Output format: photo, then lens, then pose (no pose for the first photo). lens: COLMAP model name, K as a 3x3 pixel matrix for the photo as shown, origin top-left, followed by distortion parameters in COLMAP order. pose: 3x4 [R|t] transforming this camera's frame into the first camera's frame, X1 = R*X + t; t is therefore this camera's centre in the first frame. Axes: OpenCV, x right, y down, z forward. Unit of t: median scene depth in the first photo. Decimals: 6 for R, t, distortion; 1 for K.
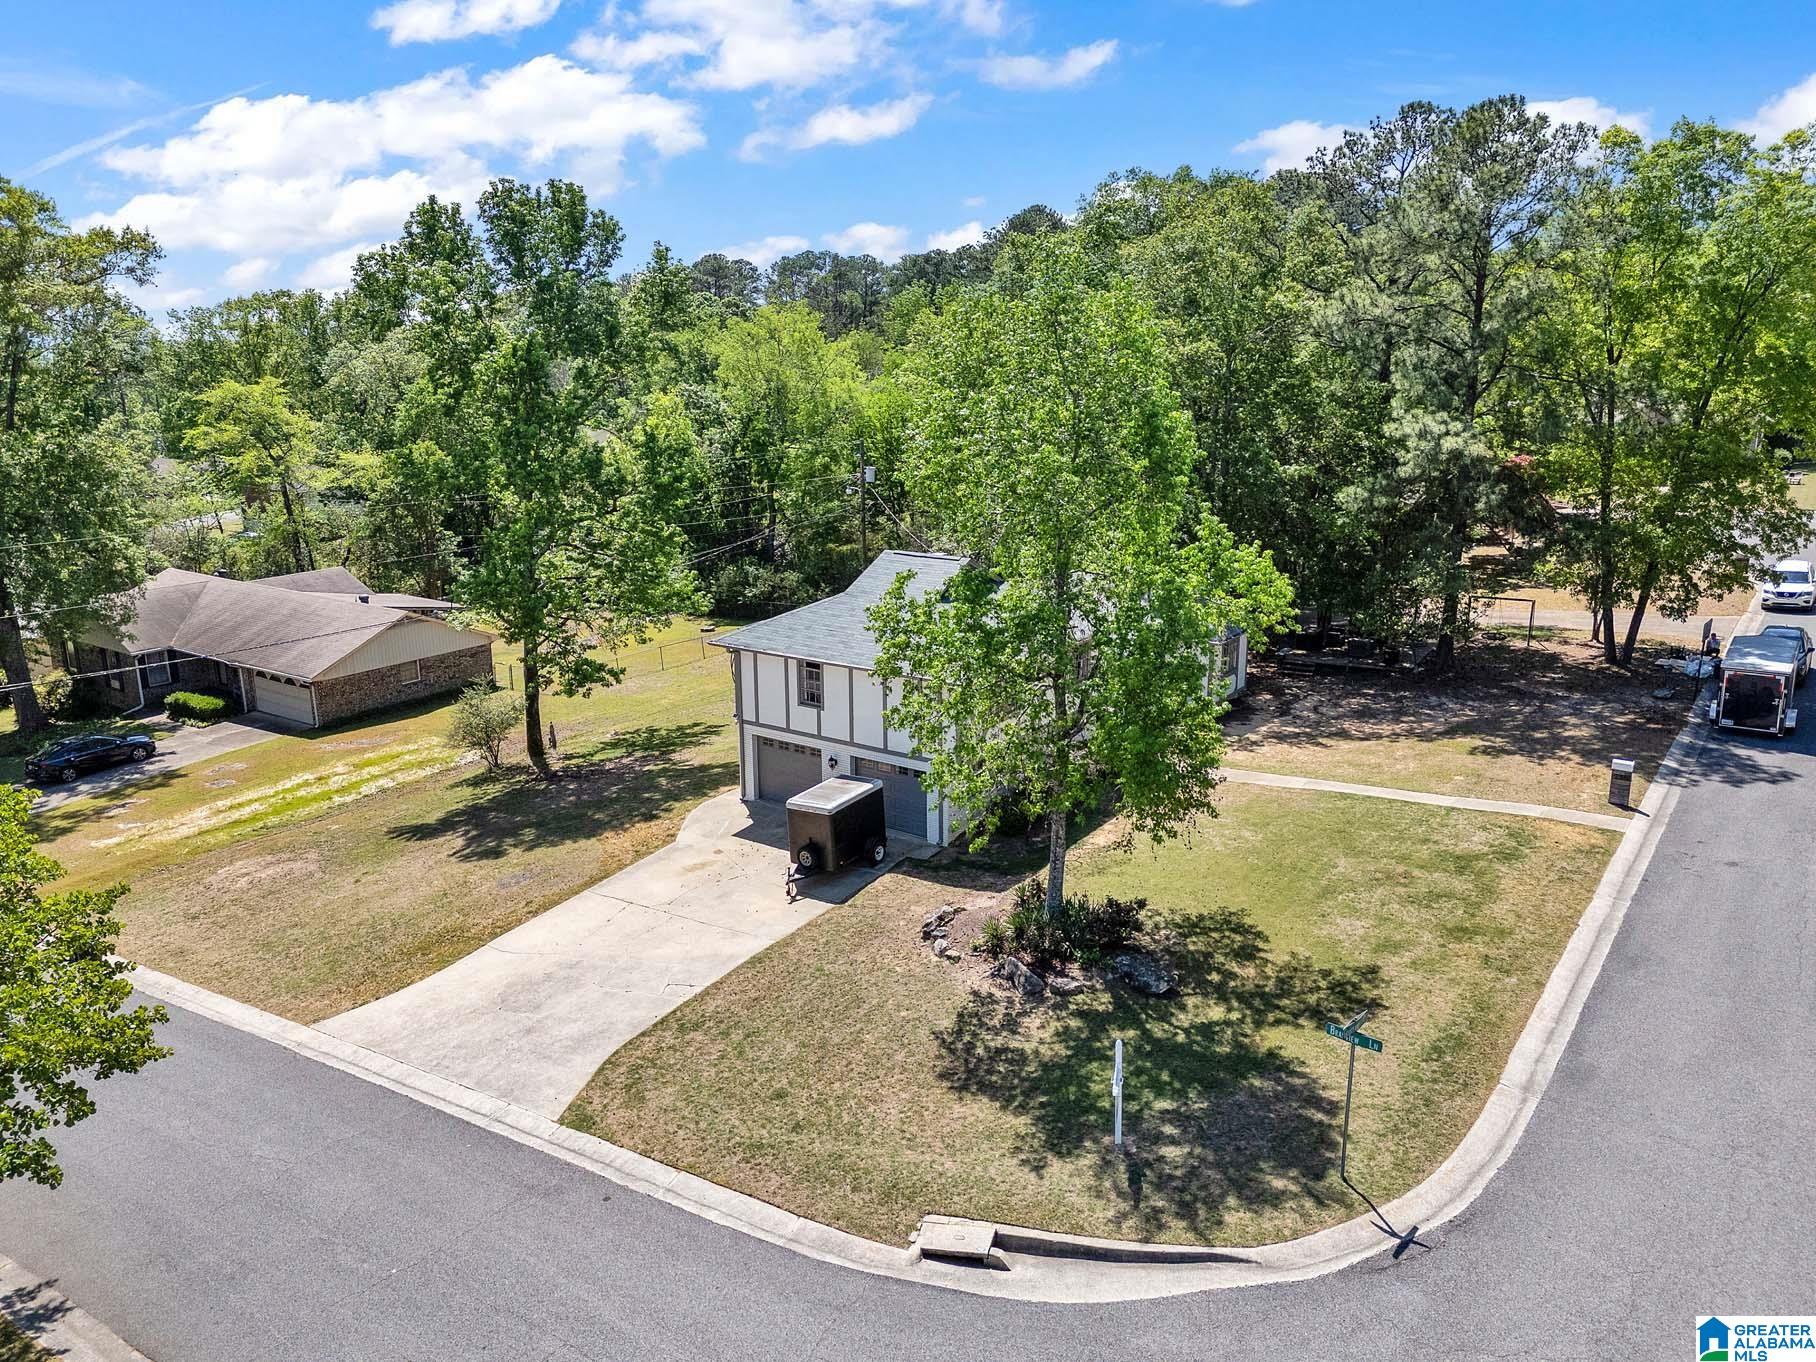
lens RADIAL K [[1328.4, 0, 900.2], [0, 1328.4, 688.5], [0, 0, 1]] dist [0.078494, -0.080331]
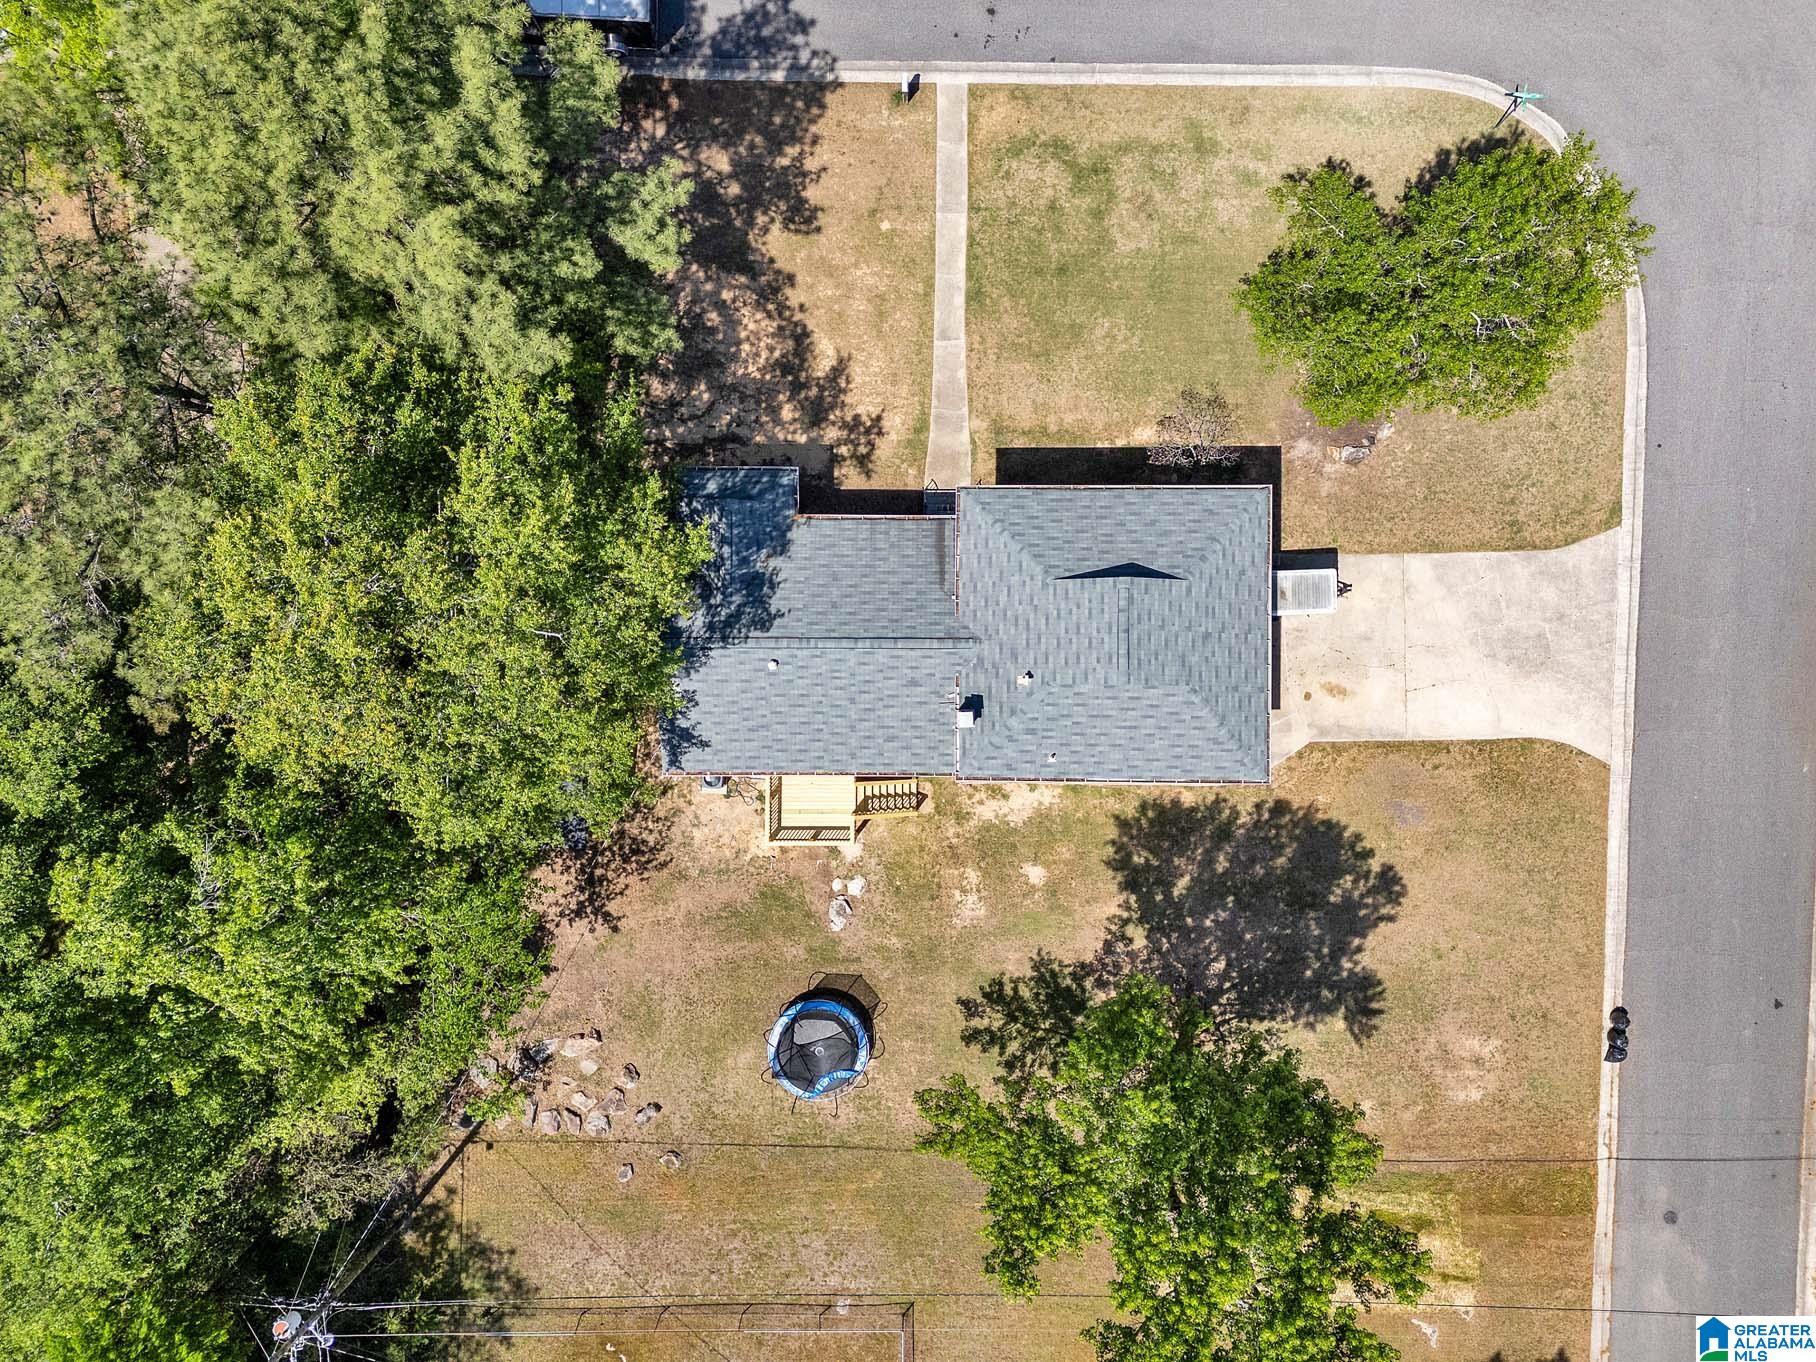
lens RADIAL K [[1327.3, 0, 899.0], [0, 1327.3, 682.6], [0, 0, 1]] dist [0.083256, -0.113149]
pose [[-0.580164, -0.814339, 0.016168, 0.071454], [0.226001, -0.141876, 0.963740, -1.099759], [-0.782518, 0.562781, 0.266353, 0.908299]]
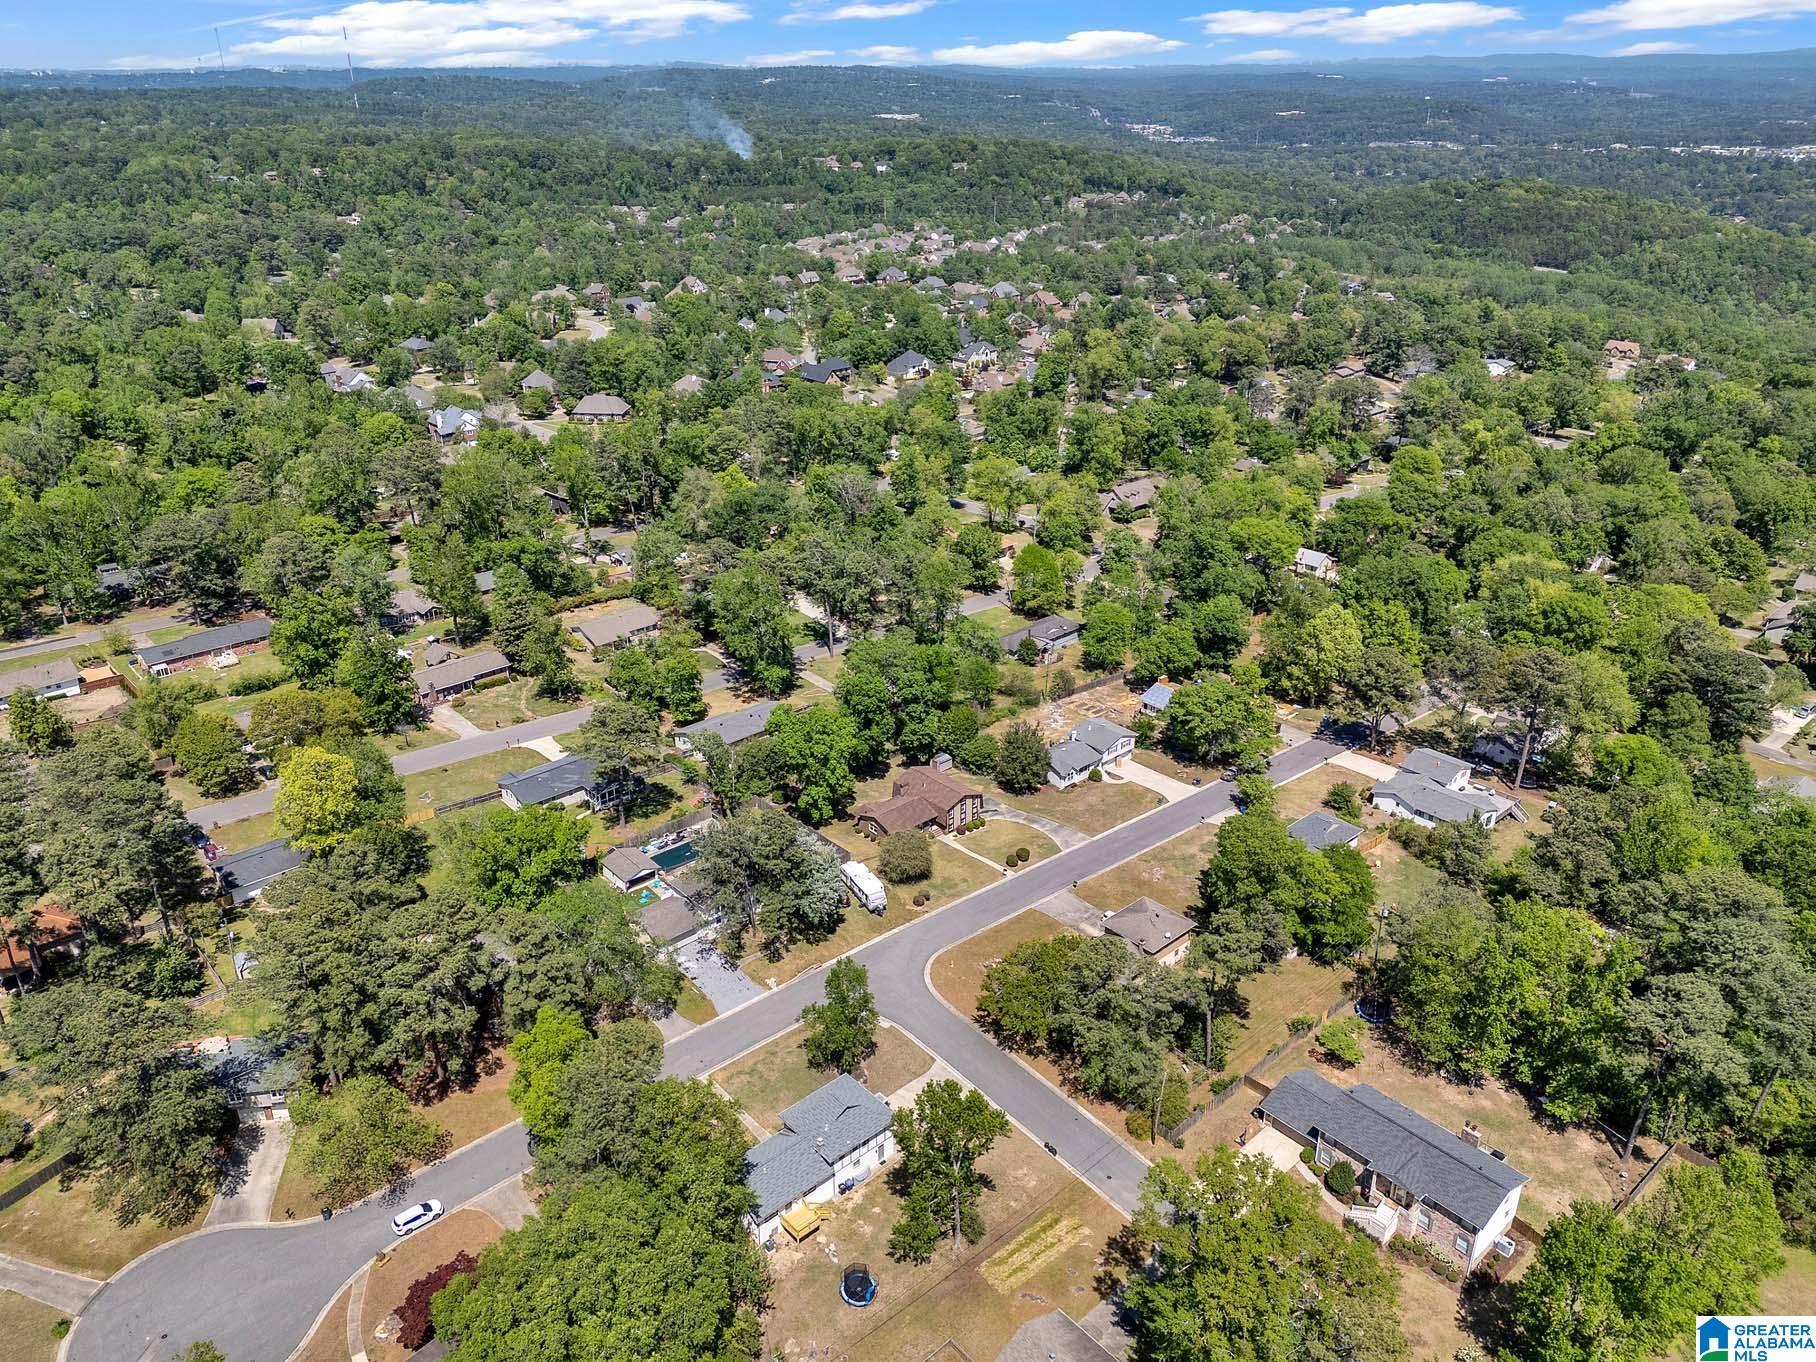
lens RADIAL K [[1350.0, 0, 924.6], [0, 1350.0, 615.1], [0, 0, 1]] dist [0.085614, -0.081861]
pose [[-0.979206, -0.077851, 0.187334, -0.801188], [0.052782, 0.793865, 0.605799, -3.396881], [-0.195880, 0.603090, -0.773249, 3.056962]]
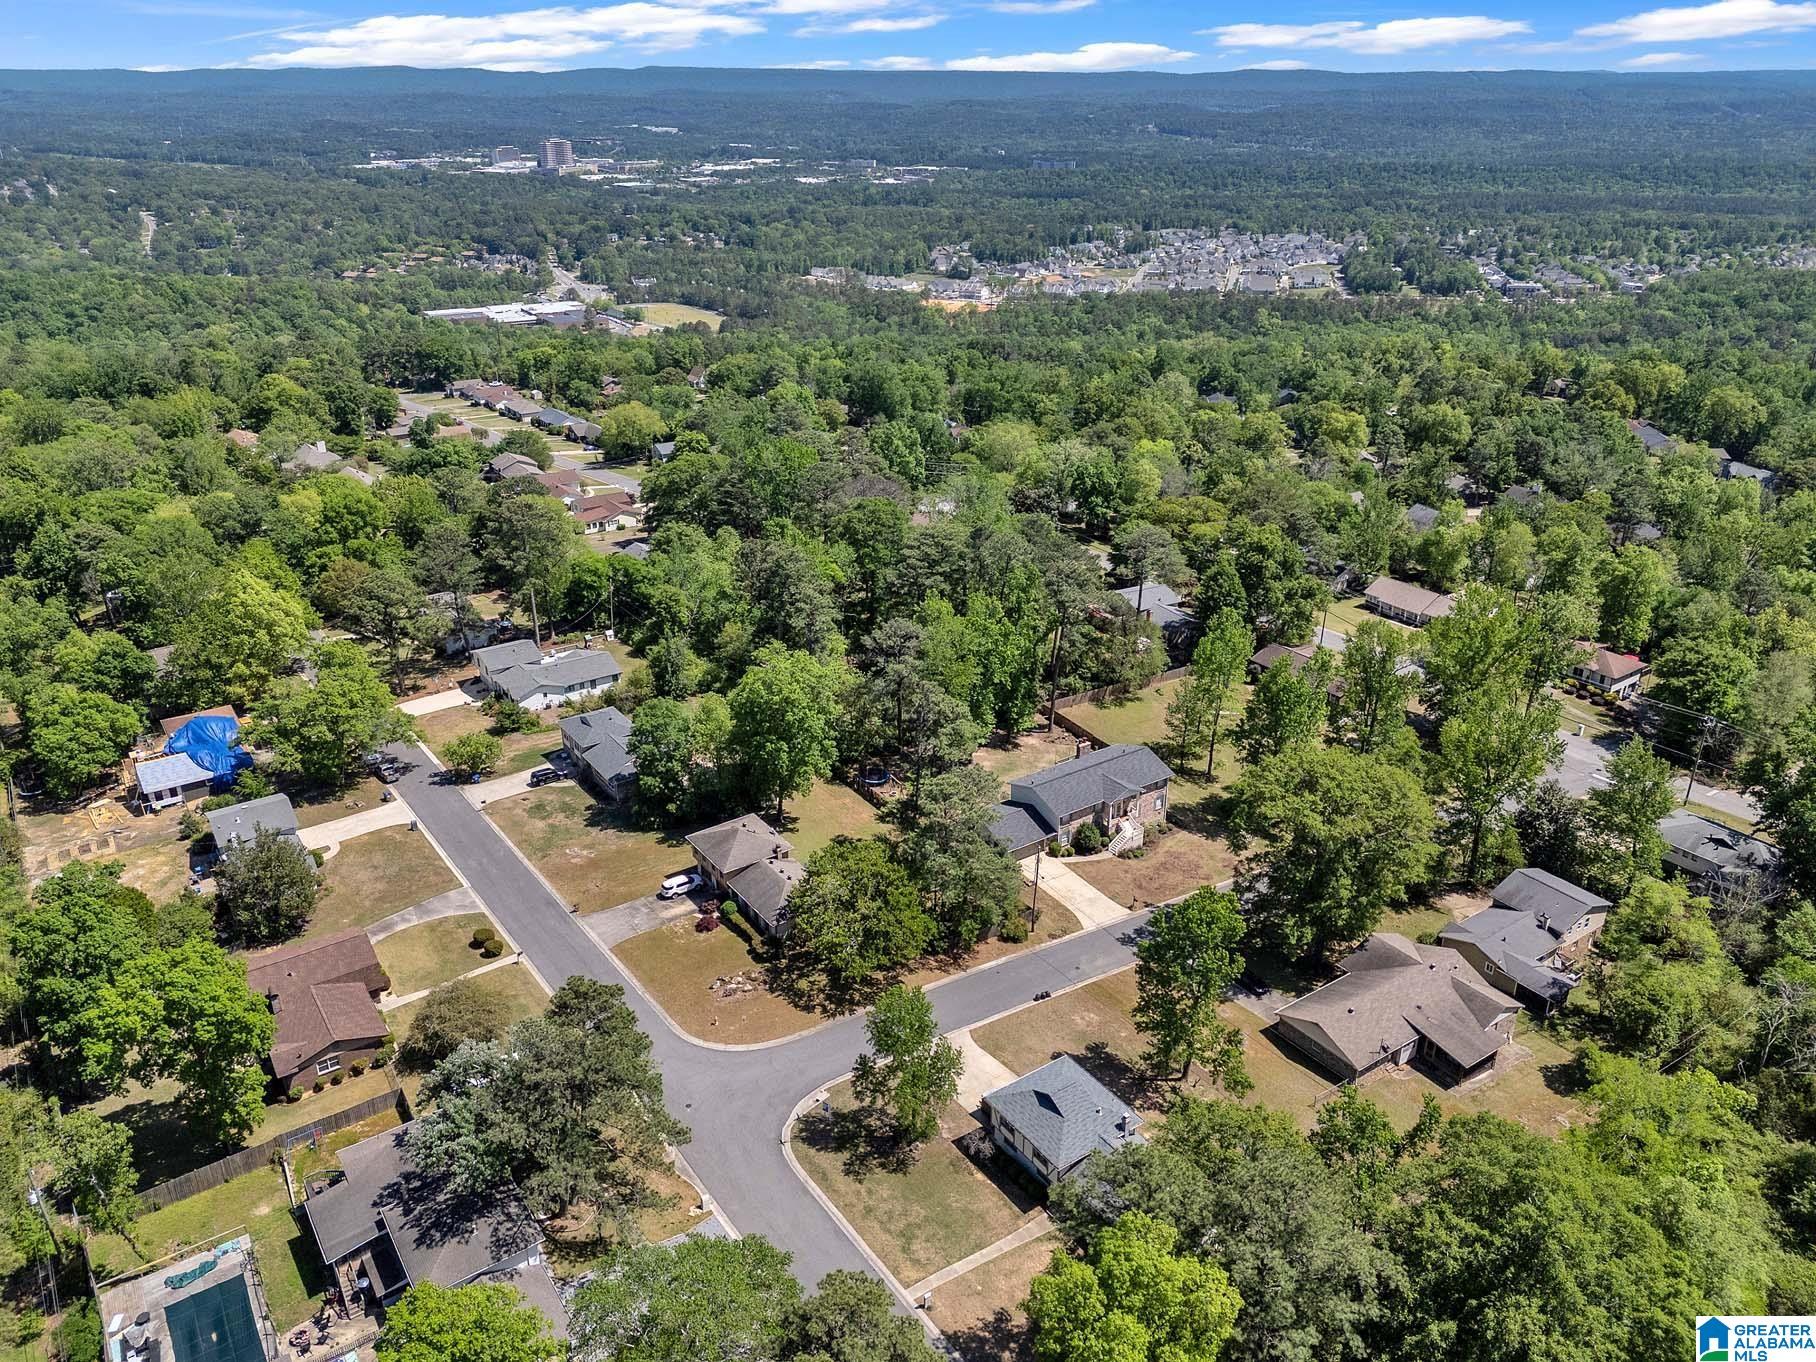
lens RADIAL K [[1345.5, 0, 912.6], [0, 1345.5, 661.7], [0, 0, 1]] dist [0.097243, -0.109717]
pose [[-0.330701, 0.379756, -0.863957, 2.208906], [-0.251428, 0.846925, 0.468510, -2.074718], [0.909627, 0.372160, -0.184598, 0.923907]]
